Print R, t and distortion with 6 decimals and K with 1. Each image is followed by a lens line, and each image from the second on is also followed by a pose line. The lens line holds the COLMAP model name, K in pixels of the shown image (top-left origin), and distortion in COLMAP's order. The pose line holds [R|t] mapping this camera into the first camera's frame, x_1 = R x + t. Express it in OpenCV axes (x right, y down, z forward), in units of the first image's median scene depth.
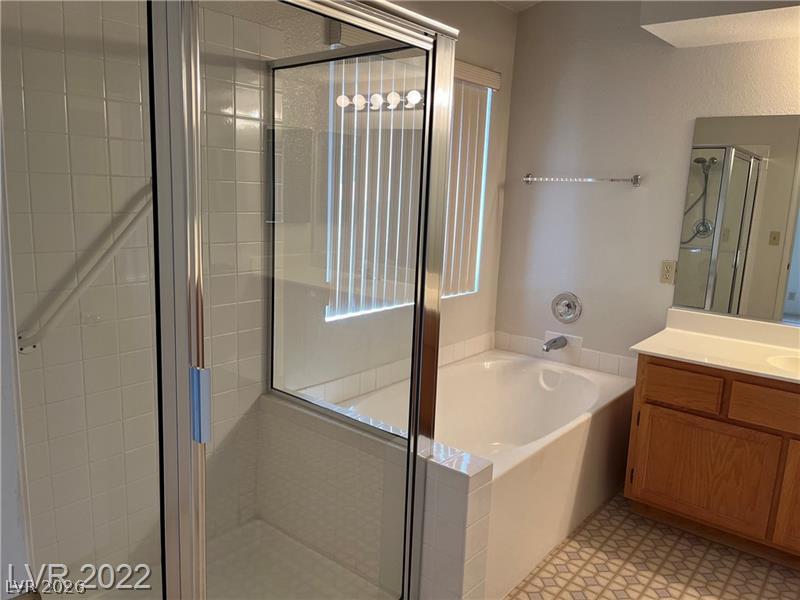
lens RADIAL K [[600.4, 0, 406.0], [0, 600.4, 298.6], [0, 0, 1]] dist [0.030503, -0.012571]
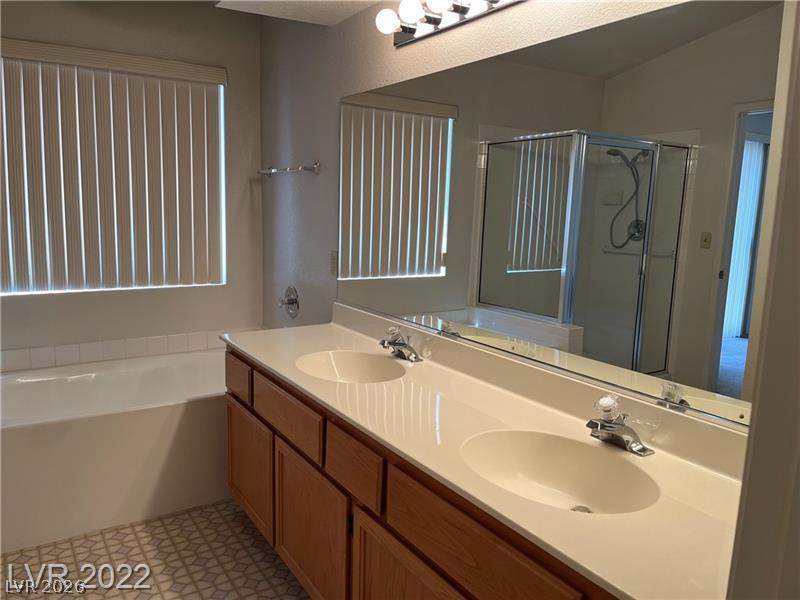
lens RADIAL K [[600.4, 0, 399.3], [0, 600.4, 299.2], [0, 0, 1]] dist [0.030503, -0.012571]
pose [[0.944254, 0.026920, -0.328116, 0.809679], [-0.039533, 0.998711, -0.031830, 0.038427], [0.326837, 0.043027, 0.944101, 0.149850]]
